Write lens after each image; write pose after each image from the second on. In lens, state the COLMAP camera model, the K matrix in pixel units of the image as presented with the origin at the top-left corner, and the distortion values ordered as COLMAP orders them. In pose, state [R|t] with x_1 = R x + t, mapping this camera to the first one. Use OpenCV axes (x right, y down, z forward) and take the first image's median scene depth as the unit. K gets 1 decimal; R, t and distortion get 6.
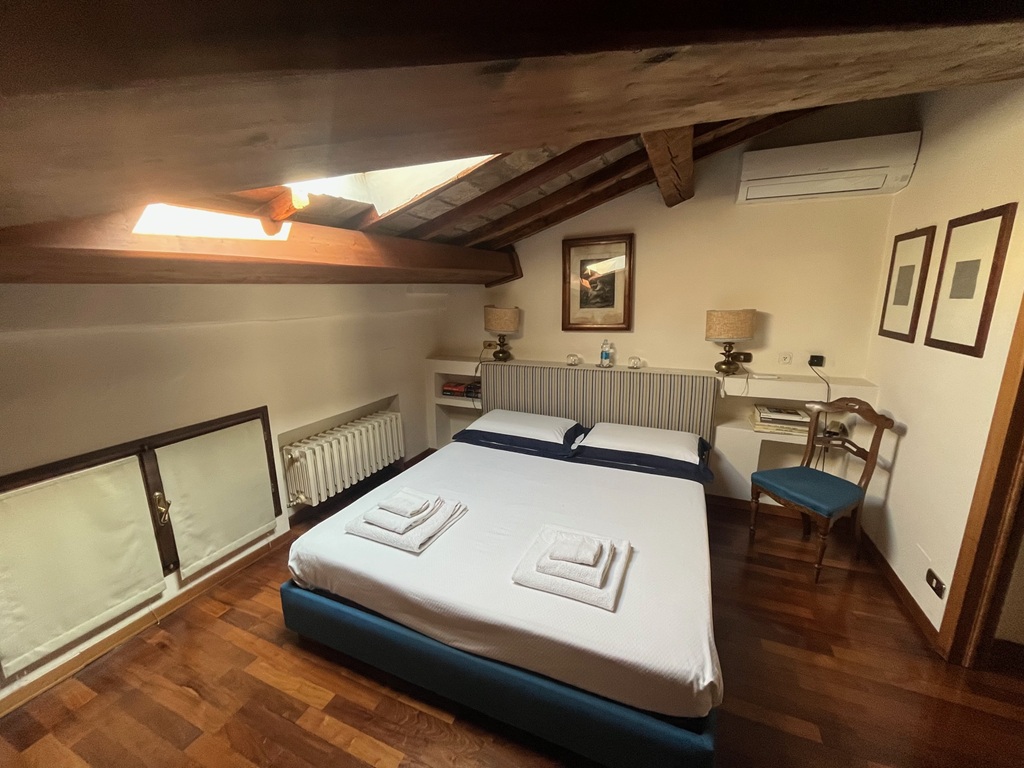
lens RADIAL K [[411.9, 0, 508.9], [0, 411.9, 380.5], [0, 0, 1]] dist [-0.001453, -0.000424]
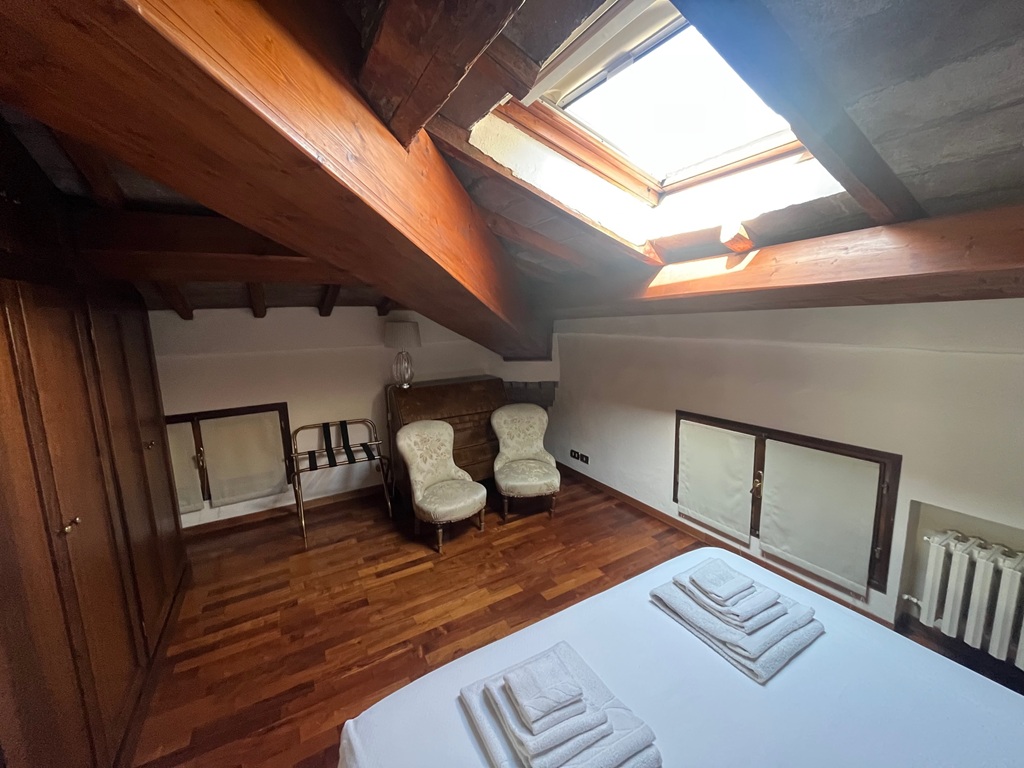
lens RADIAL K [[412.2, 0, 511.2], [0, 412.2, 382.7], [0, 0, 1]] dist [-0.003370, -0.000517]
pose [[-0.591766, 0.148018, -0.792404, 0.447440], [-0.133384, 0.951468, 0.277341, -0.187162], [0.794998, 0.269815, -0.543303, 0.787793]]
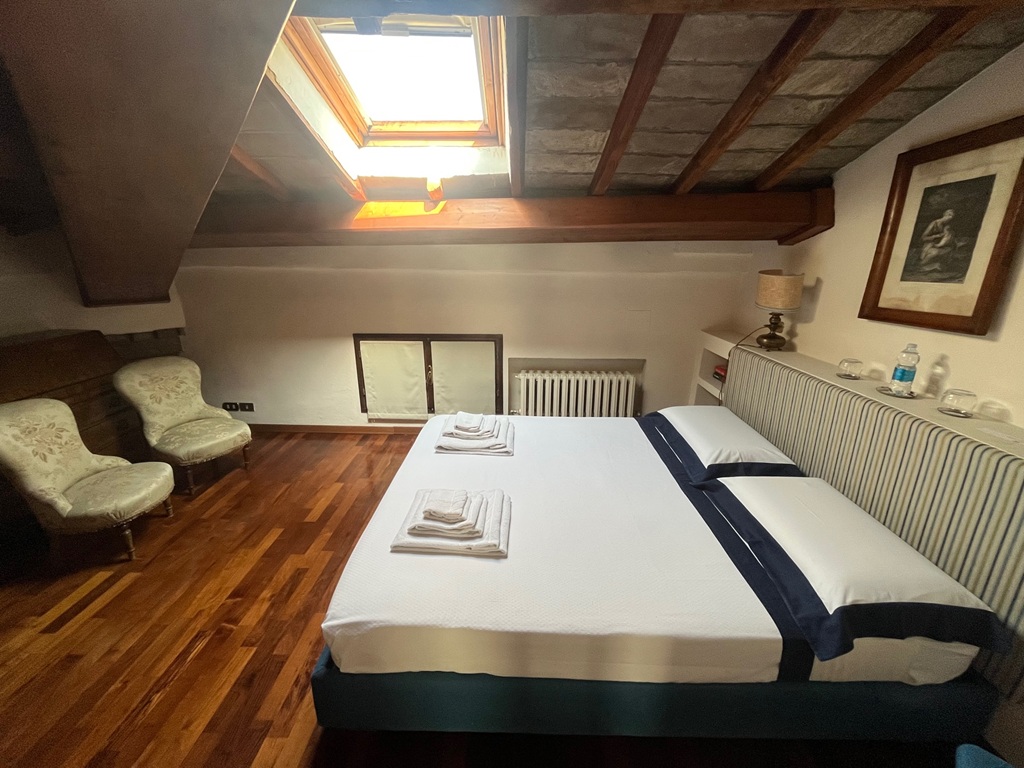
lens RADIAL K [[412.2, 0, 511.2], [0, 412.2, 382.7], [0, 0, 1]] dist [-0.003370, -0.000517]
pose [[0.385611, 0.276600, -0.880225, 0.688505], [-0.197703, 0.956619, 0.213996, -0.085805], [0.901231, 0.091504, 0.423567, 0.445939]]
